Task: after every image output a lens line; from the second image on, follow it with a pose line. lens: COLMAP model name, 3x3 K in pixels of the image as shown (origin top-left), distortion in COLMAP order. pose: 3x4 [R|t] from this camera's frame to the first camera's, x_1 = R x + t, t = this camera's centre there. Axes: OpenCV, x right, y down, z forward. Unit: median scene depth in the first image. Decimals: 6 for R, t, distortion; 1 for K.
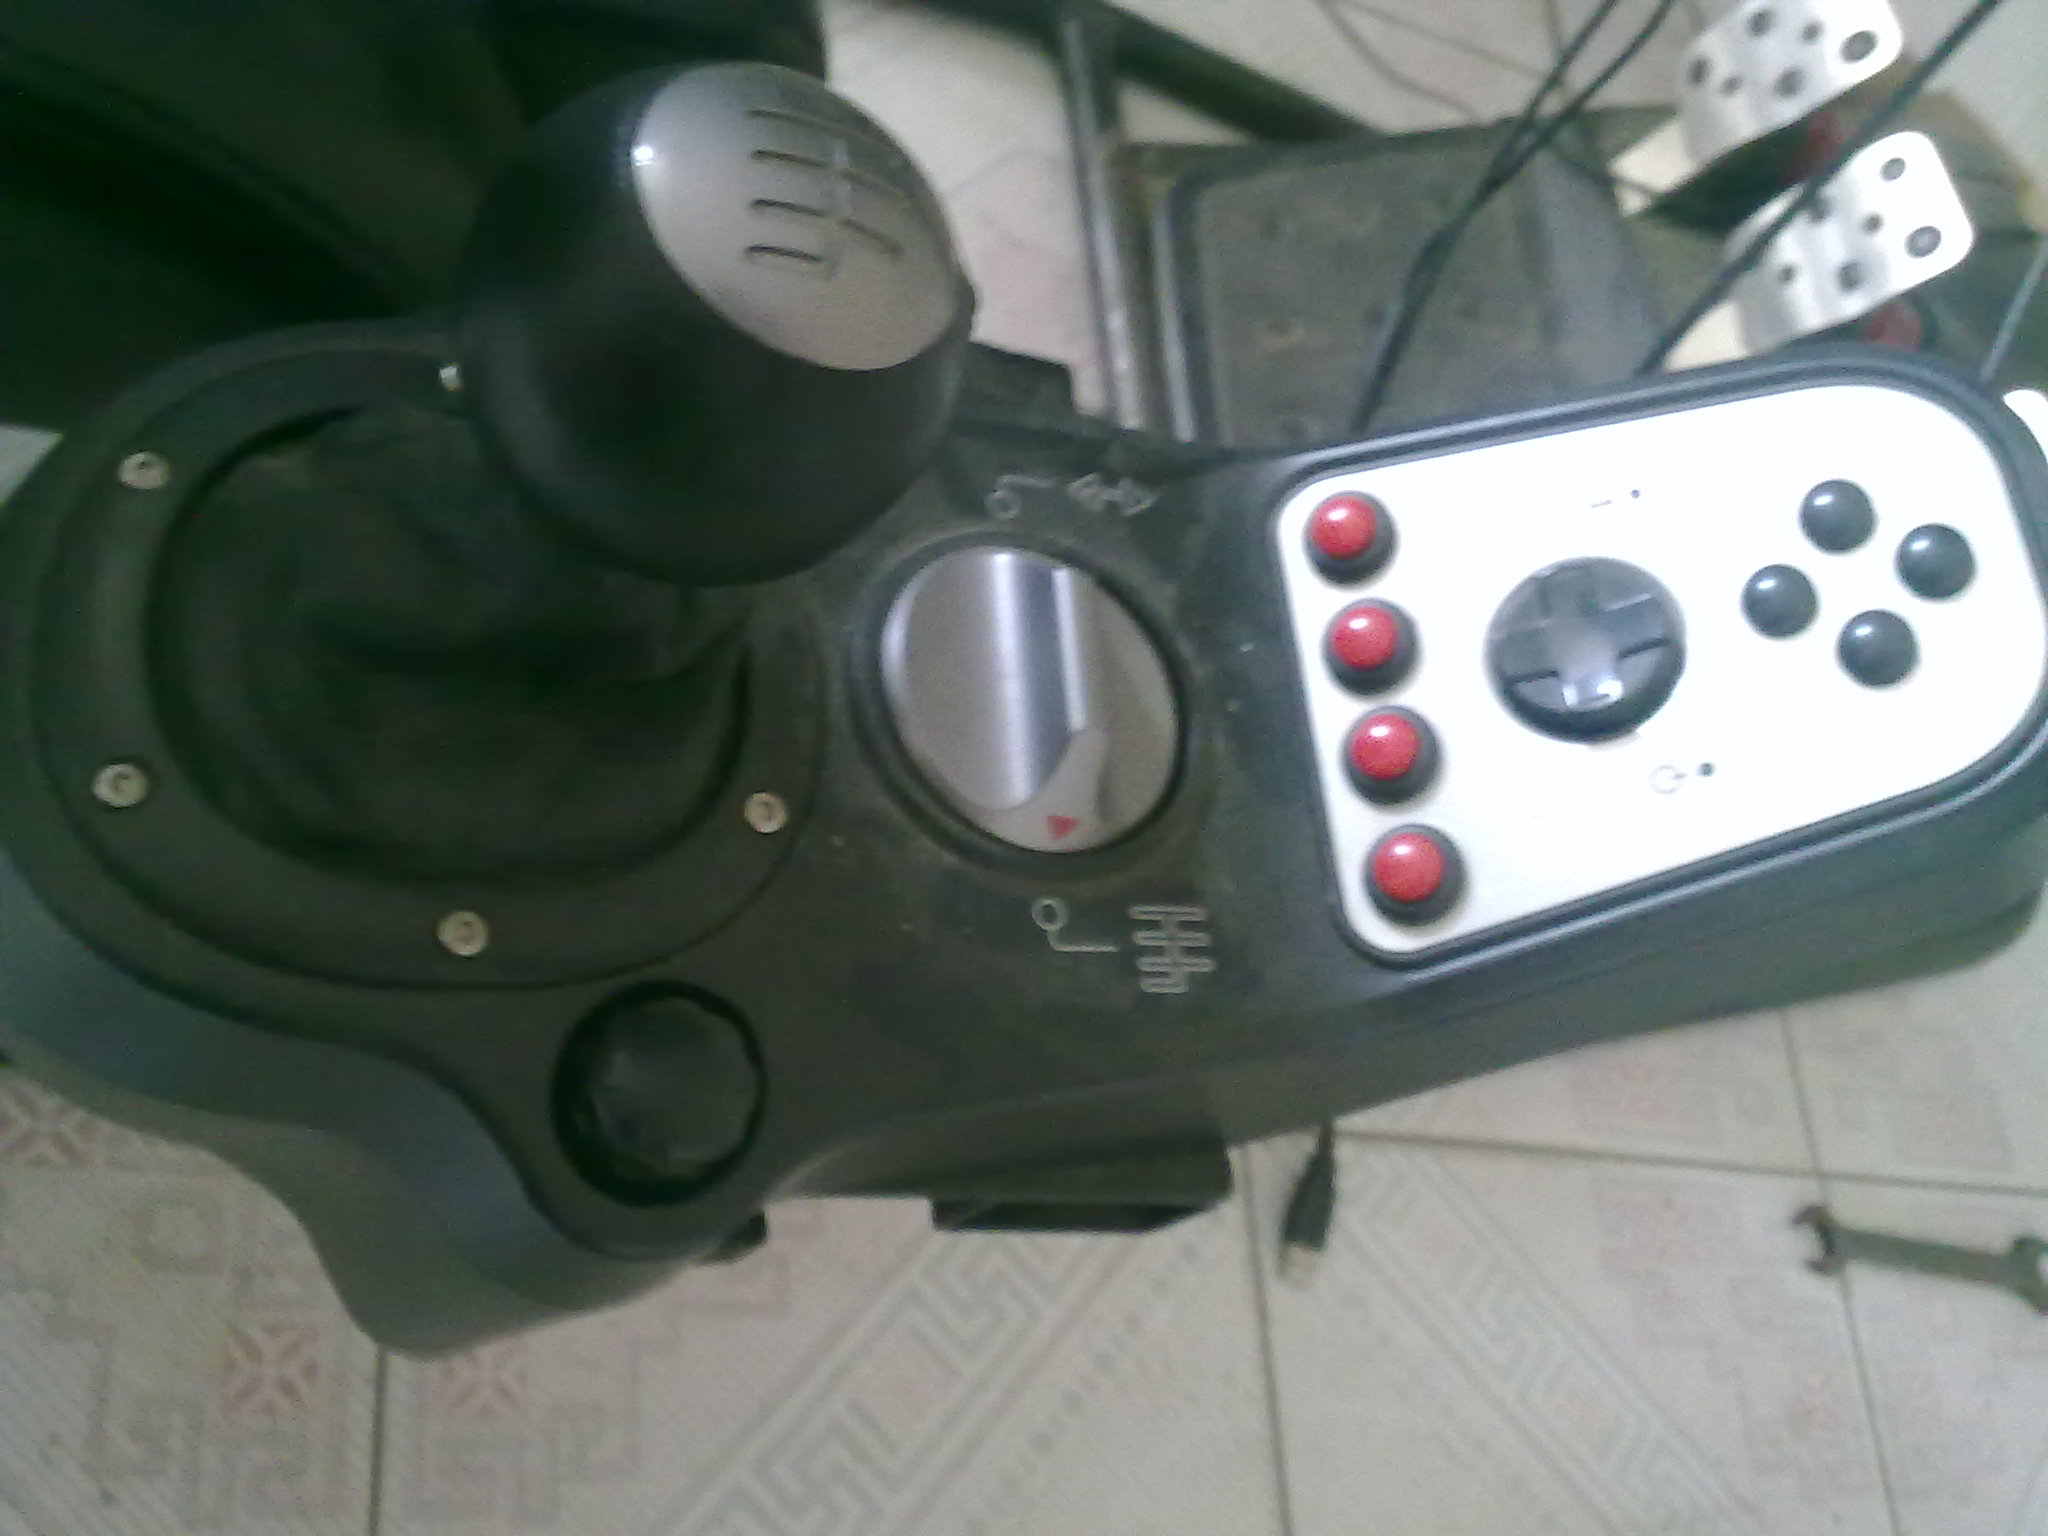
lens RADIAL K [[2172.6, 0, 1024.0], [0, 2172.6, 768.0], [0, 0, 1]] dist [0.098944, -0.371614]
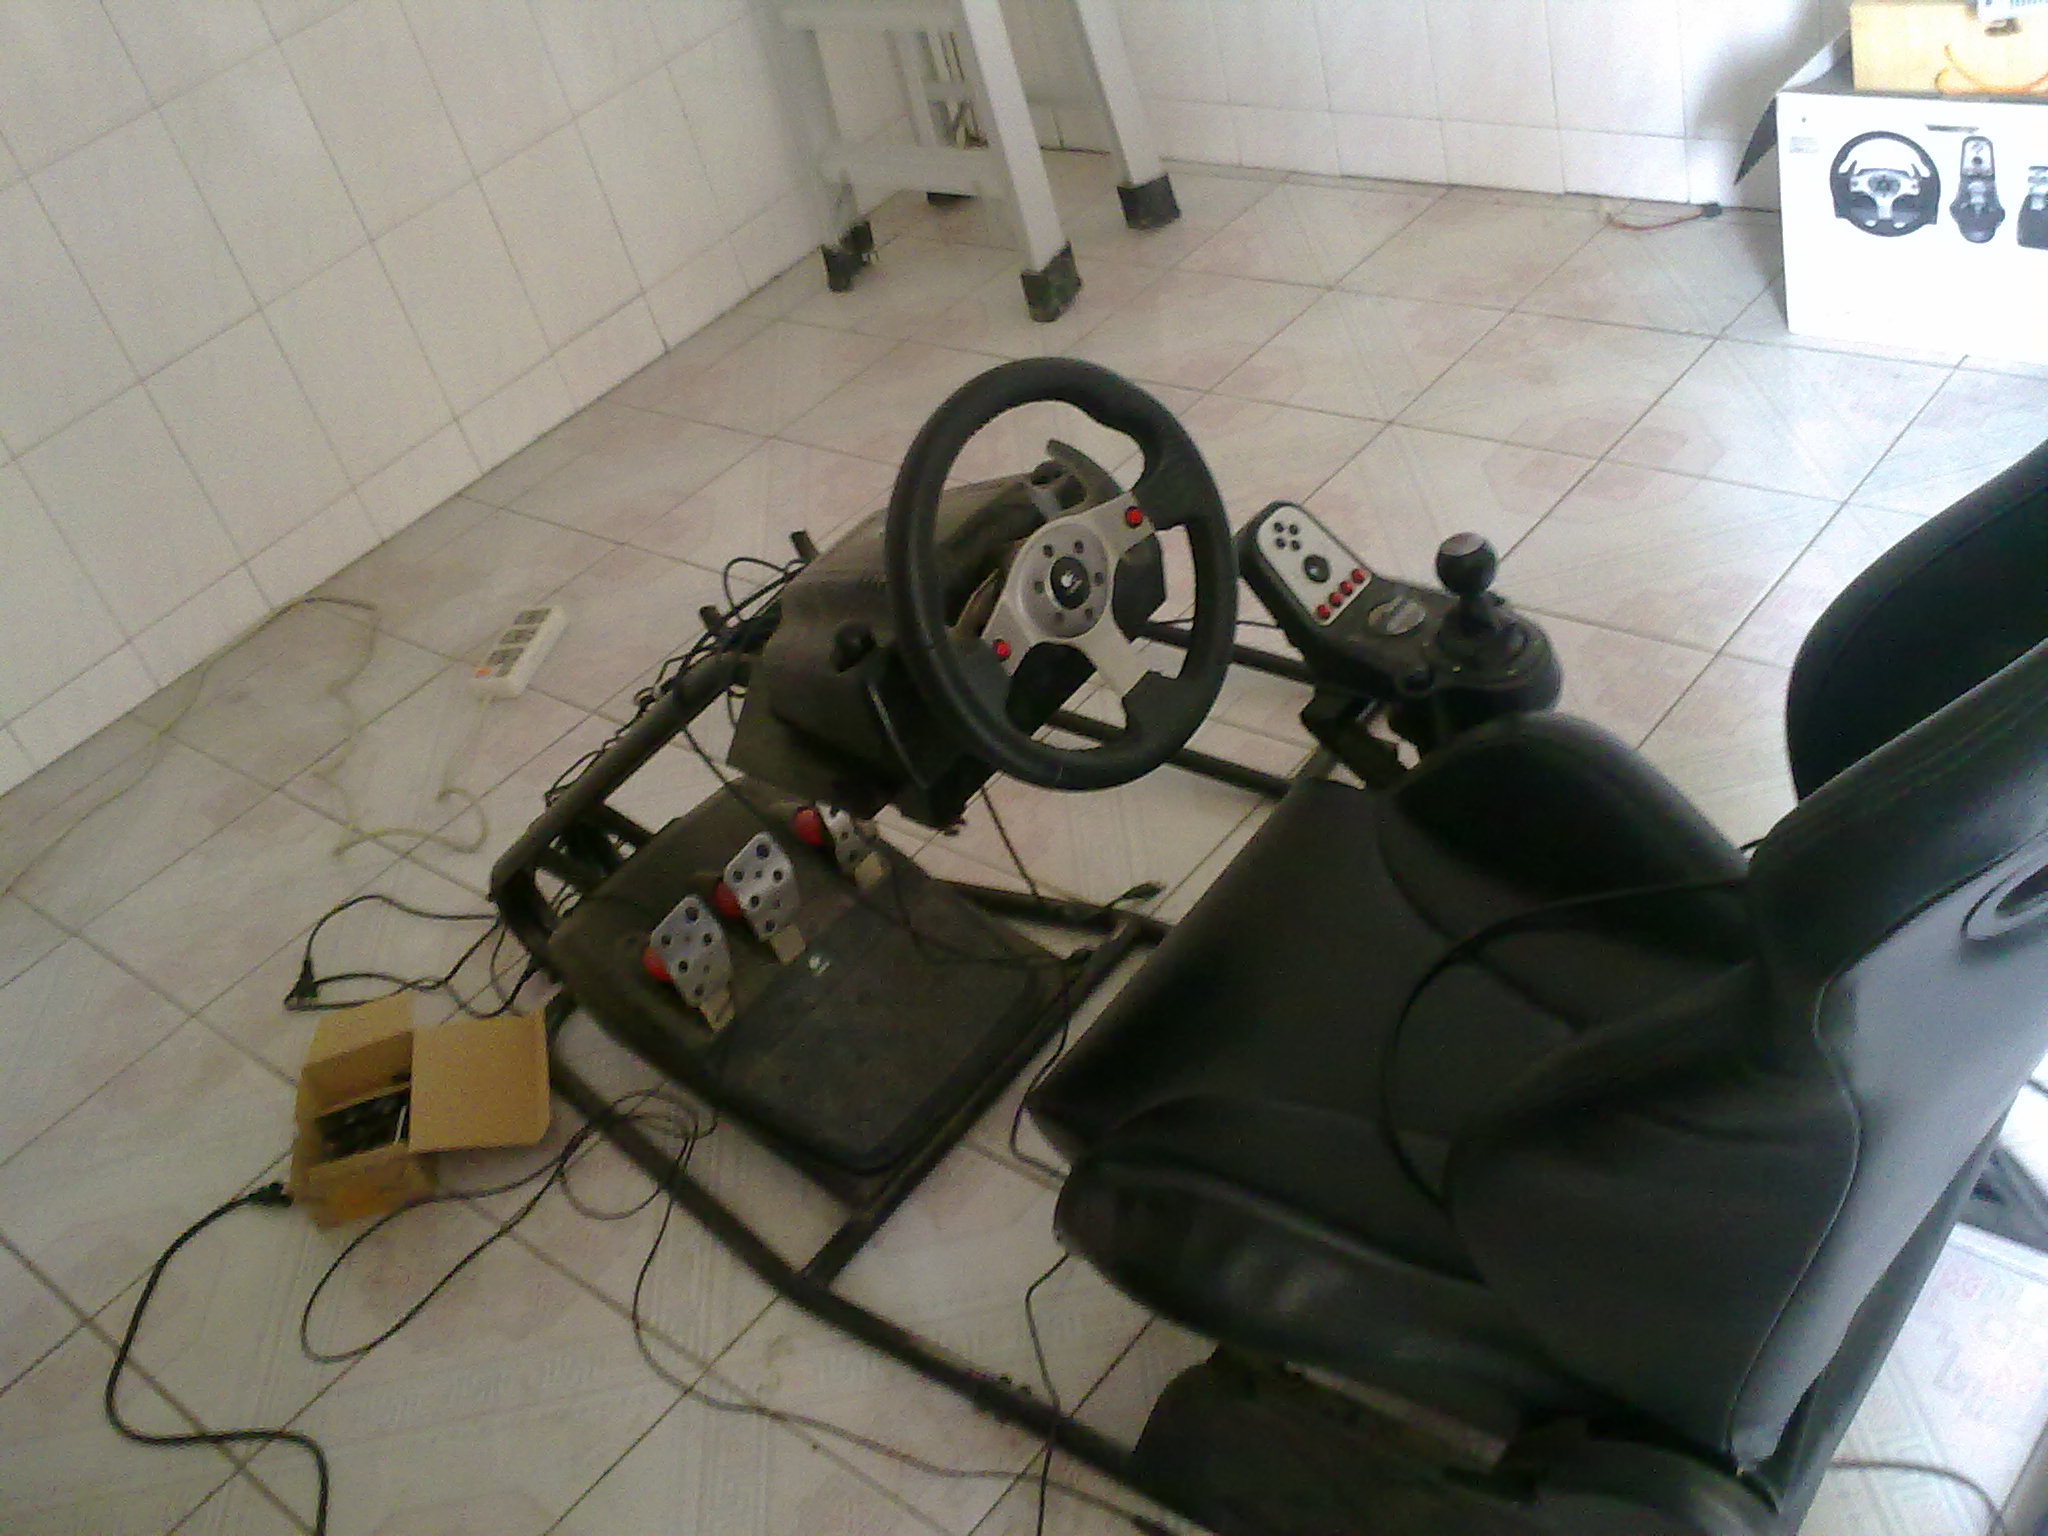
lens RADIAL K [[2100.3, 0, 1024.0], [0, 2100.3, 768.0], [0, 0, 1]] dist [-0.000523, -0.058784]
pose [[-0.706416, -0.637048, 0.308460, -0.576443], [0.573412, -0.259602, 0.777049, -2.290219], [-0.414941, 0.725794, 0.548677, -0.615250]]
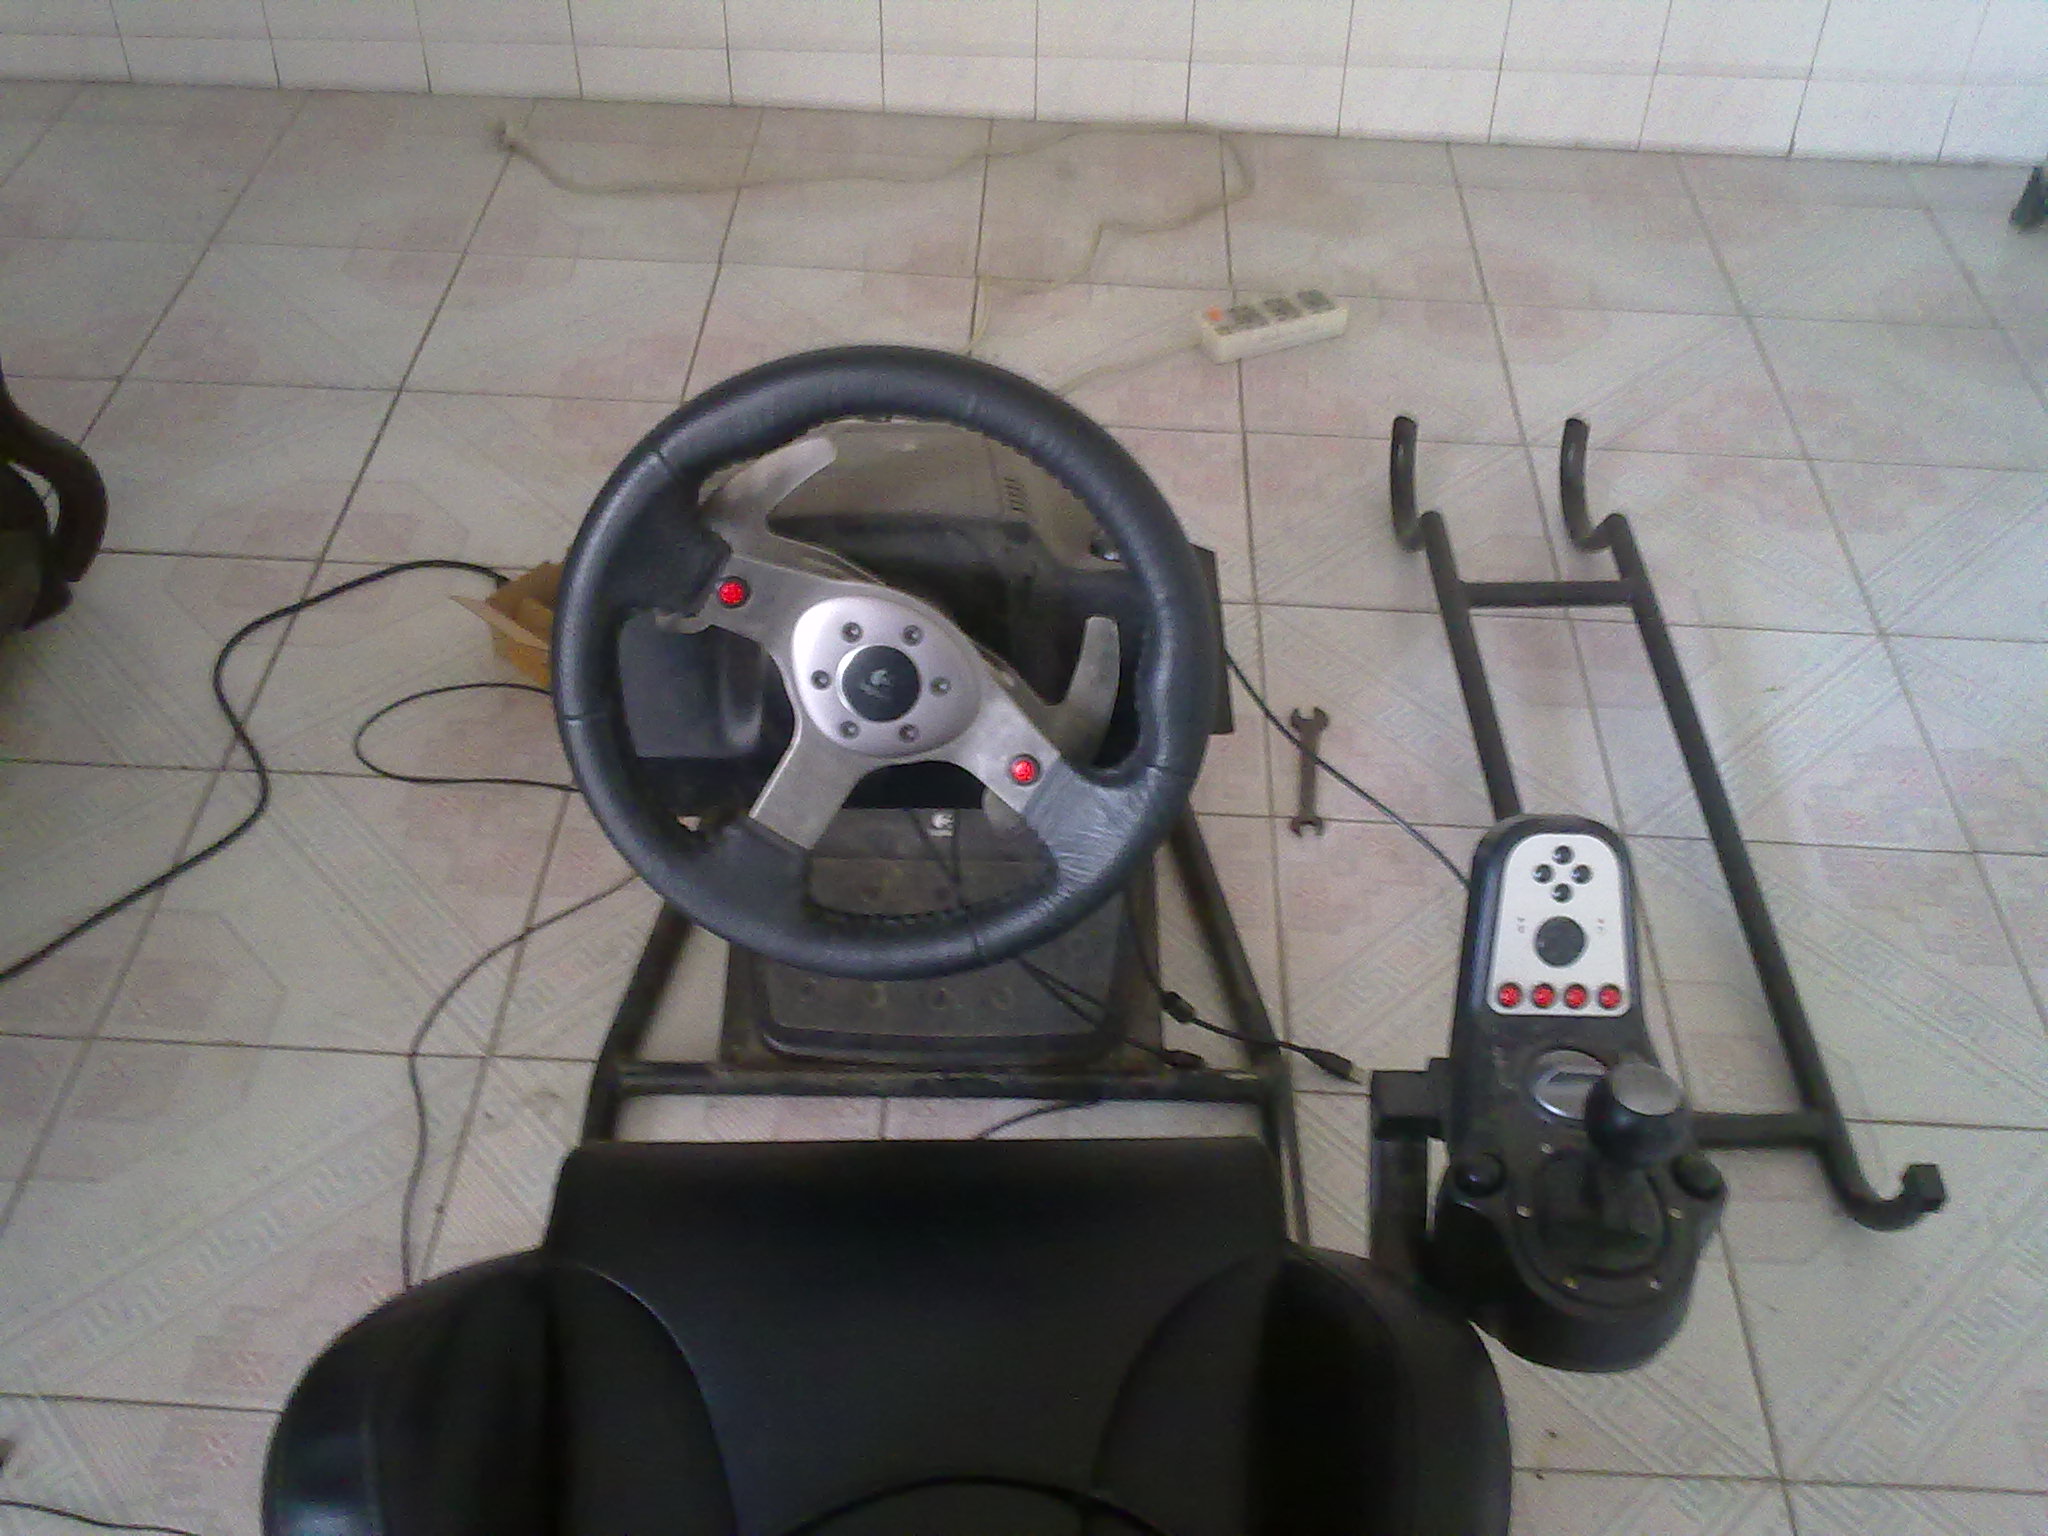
lens RADIAL K [[2100.3, 0, 1024.0], [0, 2100.3, 768.0], [0, 0, 1]] dist [-0.000523, -0.058784]
pose [[0.120751, -0.940280, 0.318266, -0.333312], [0.900730, 0.238546, 0.363017, -1.037260], [-0.417259, 0.242837, 0.875743, -0.856603]]
